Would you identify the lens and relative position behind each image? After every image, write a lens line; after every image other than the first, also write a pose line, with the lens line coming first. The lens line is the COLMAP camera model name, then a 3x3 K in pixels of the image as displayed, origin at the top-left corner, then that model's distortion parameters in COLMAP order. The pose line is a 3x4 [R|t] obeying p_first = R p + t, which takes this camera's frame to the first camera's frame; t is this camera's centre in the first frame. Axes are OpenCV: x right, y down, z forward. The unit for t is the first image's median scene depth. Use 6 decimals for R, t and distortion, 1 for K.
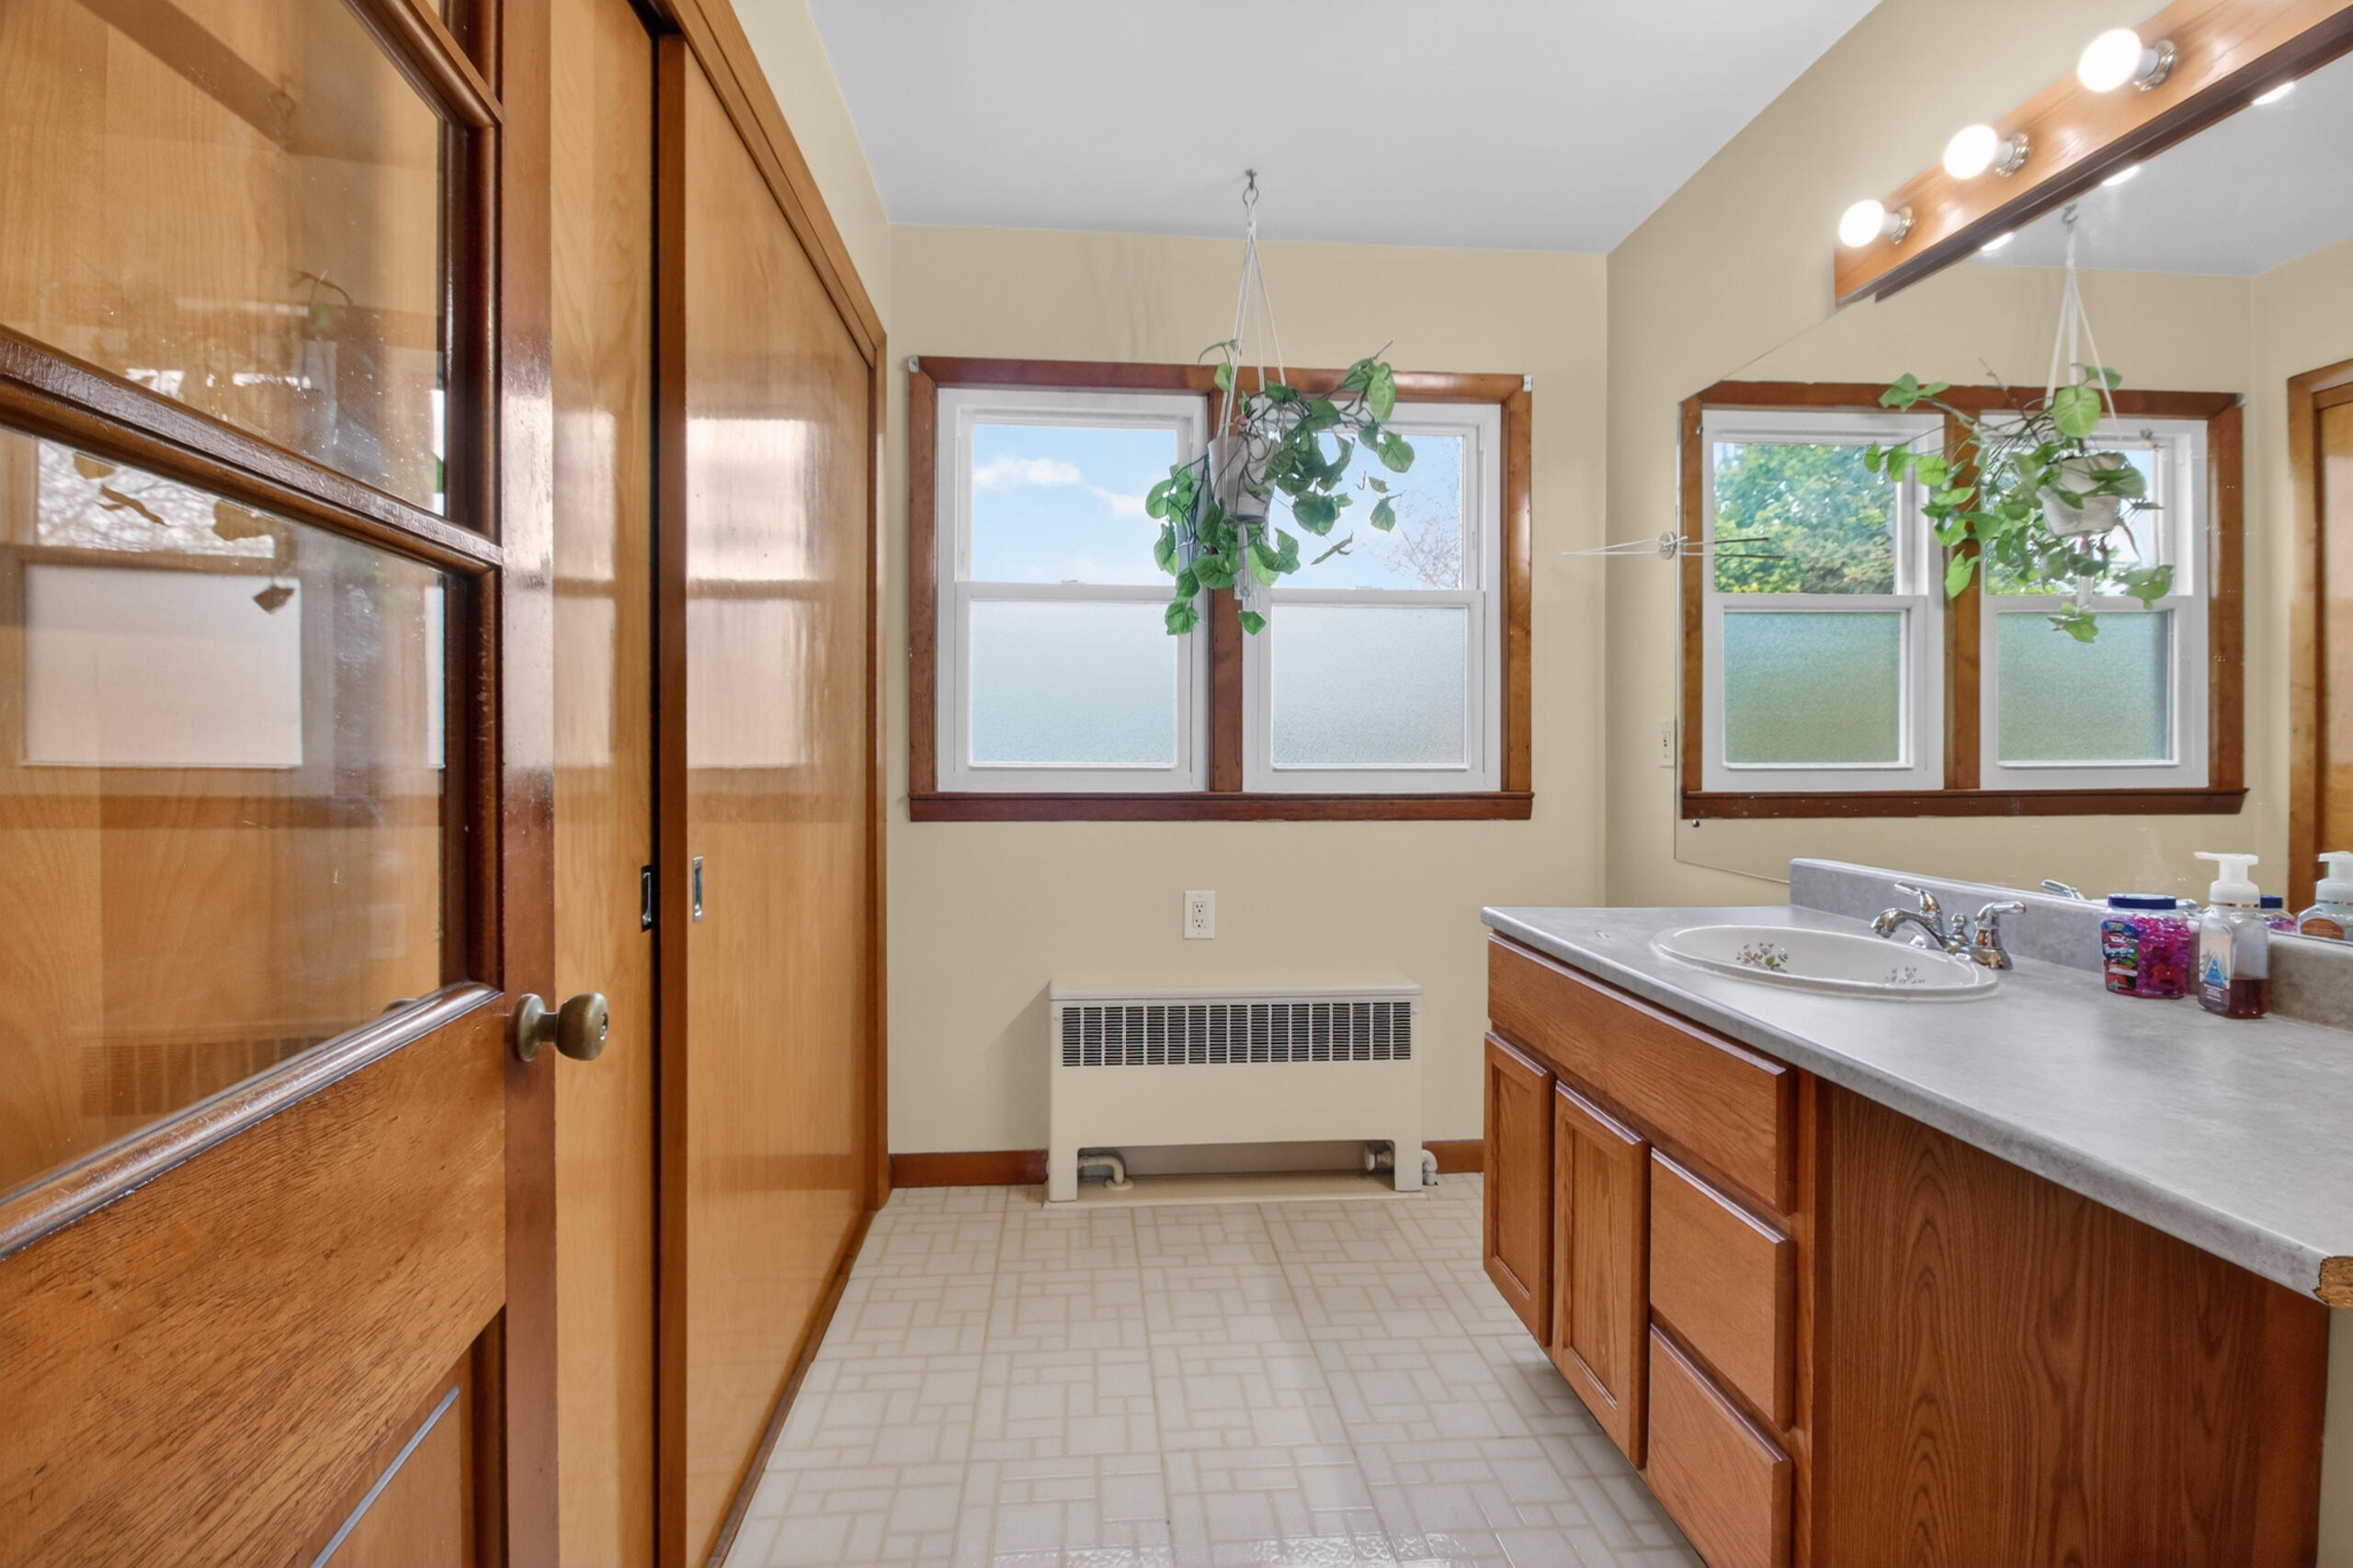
lens RADIAL K [[1101.4, 0, 1171.8], [0, 1101.4, 765.2], [0, 0, 1]] dist [0.001186, 0.000192]
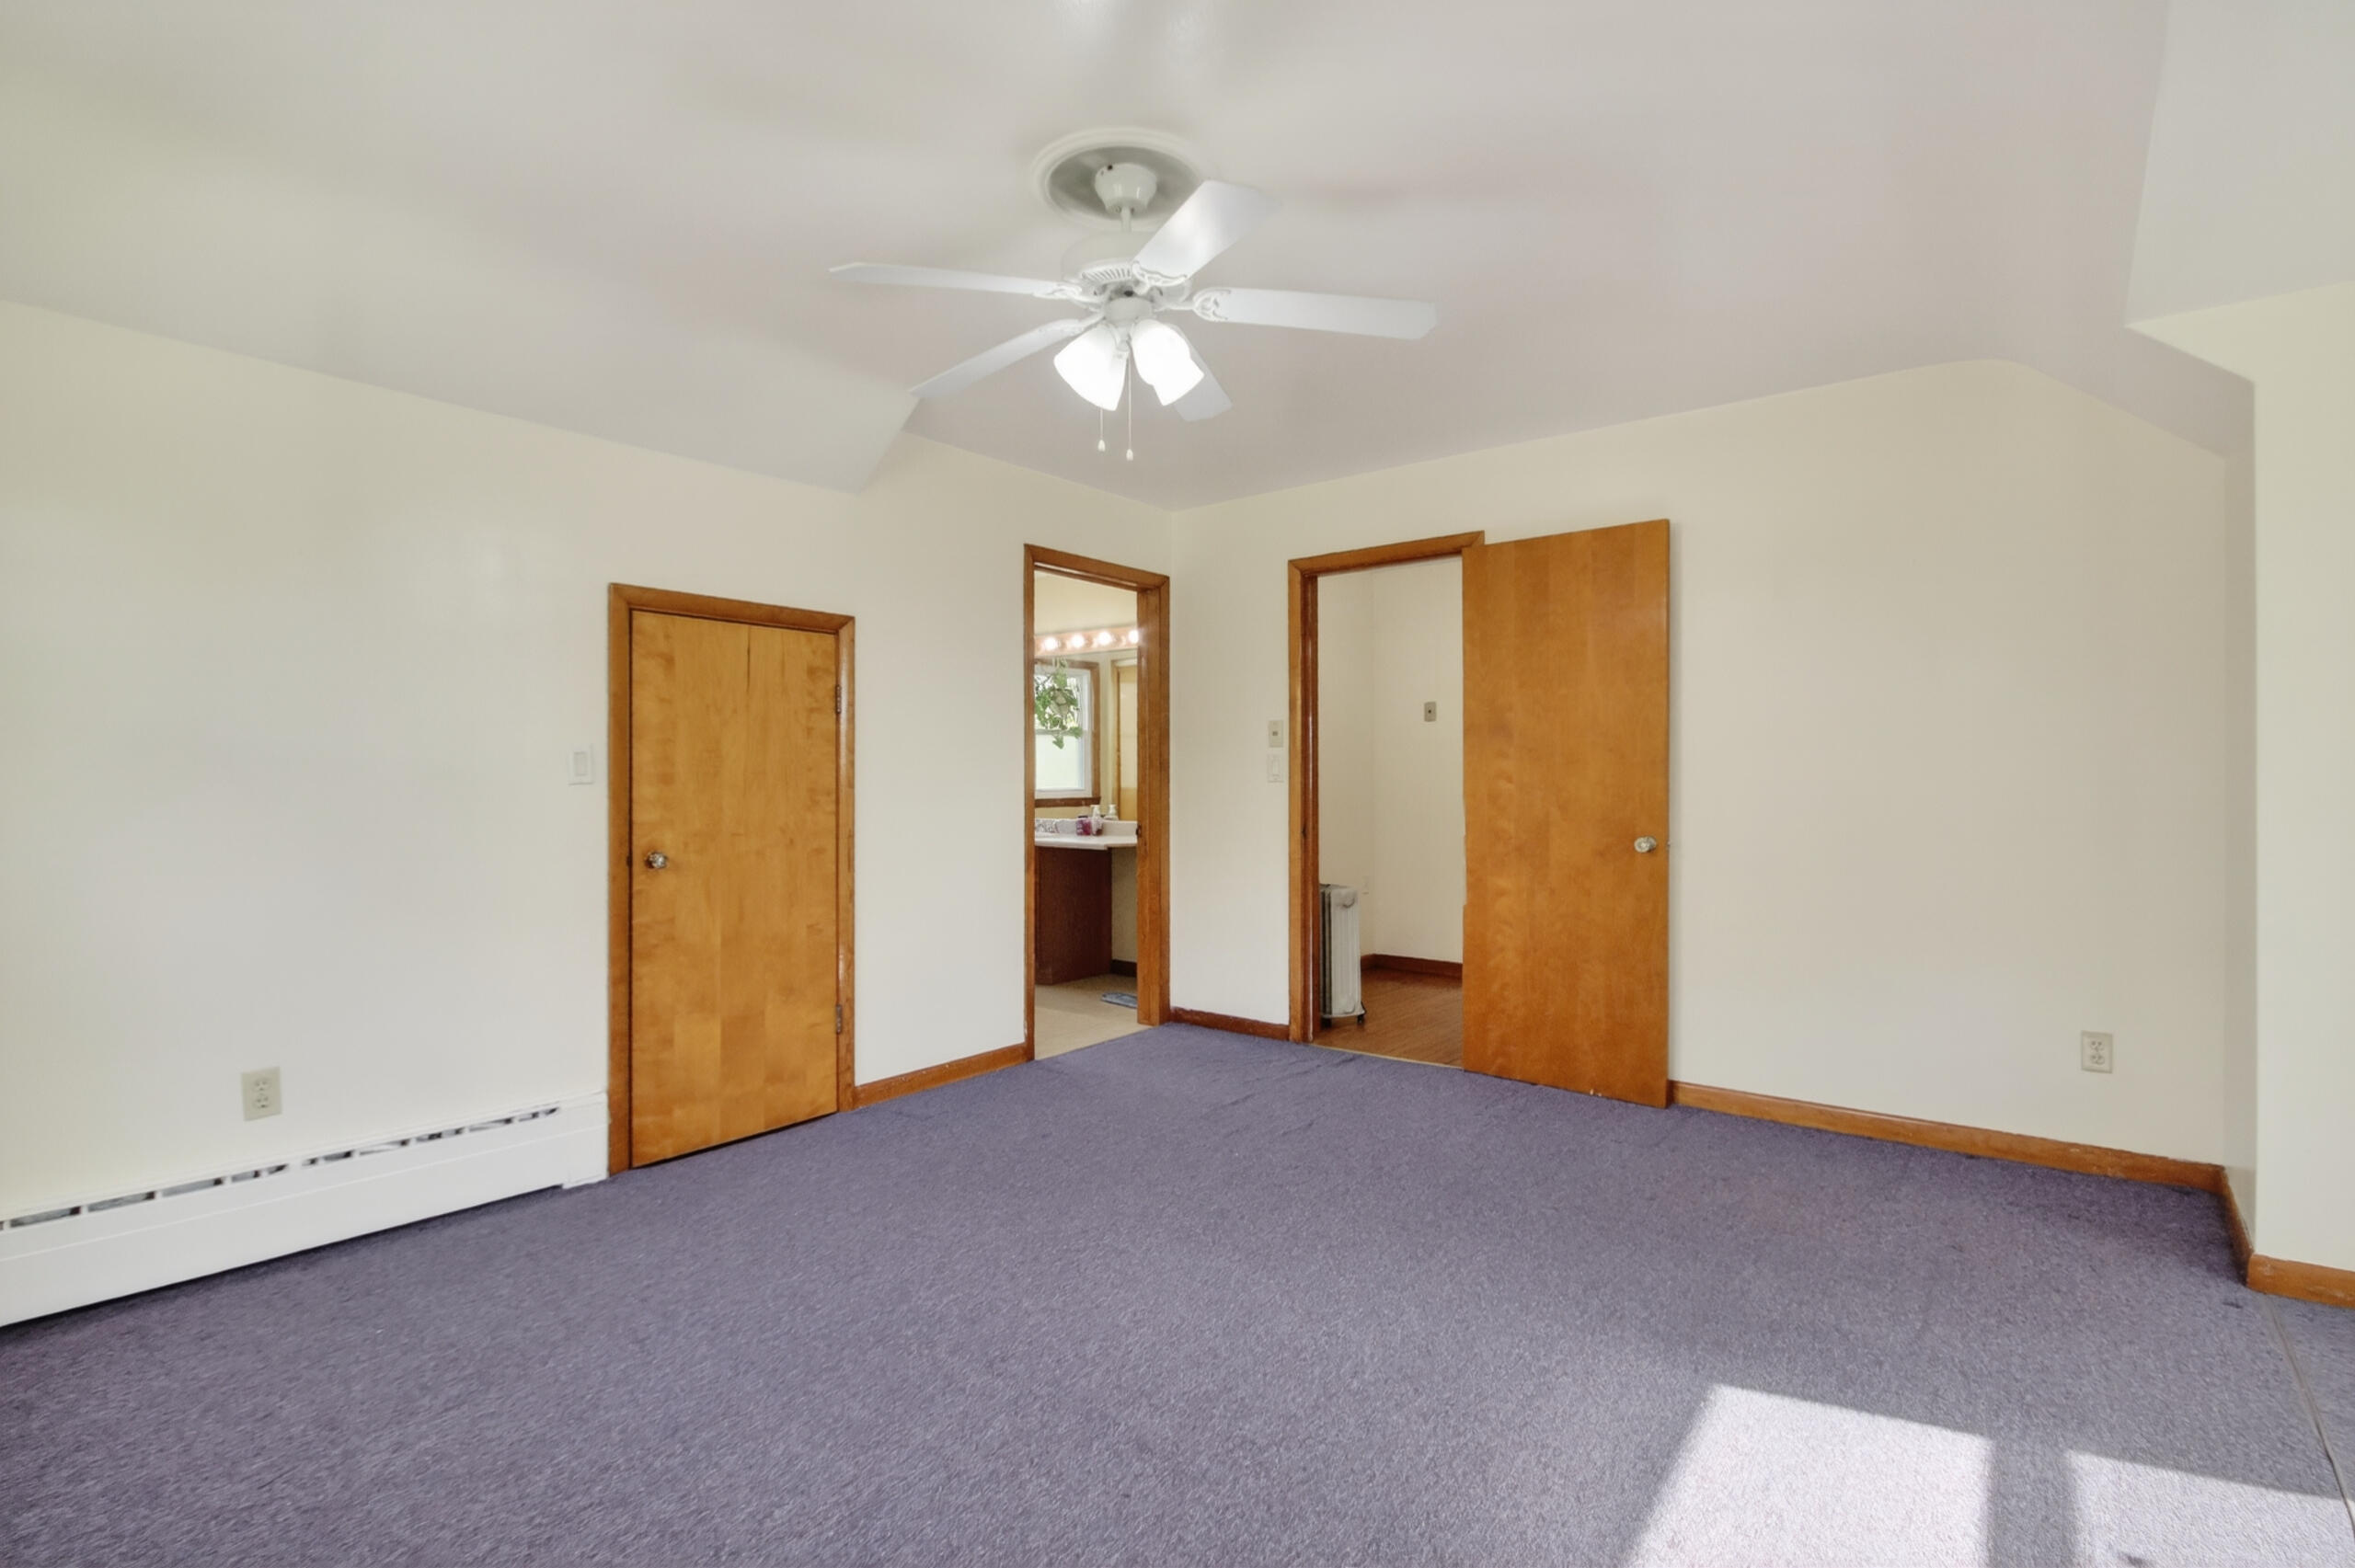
lens RADIAL K [[1102.2, 0, 1176.6], [0, 1102.2, 785.5], [0, 0, 1]] dist [0.001186, 0.000192]
pose [[0.671910, -0.000513, 0.740633, -1.035209], [0.011196, 0.999893, -0.009465, 0.017712], [-0.740548, 0.014652, 0.671844, -1.088483]]
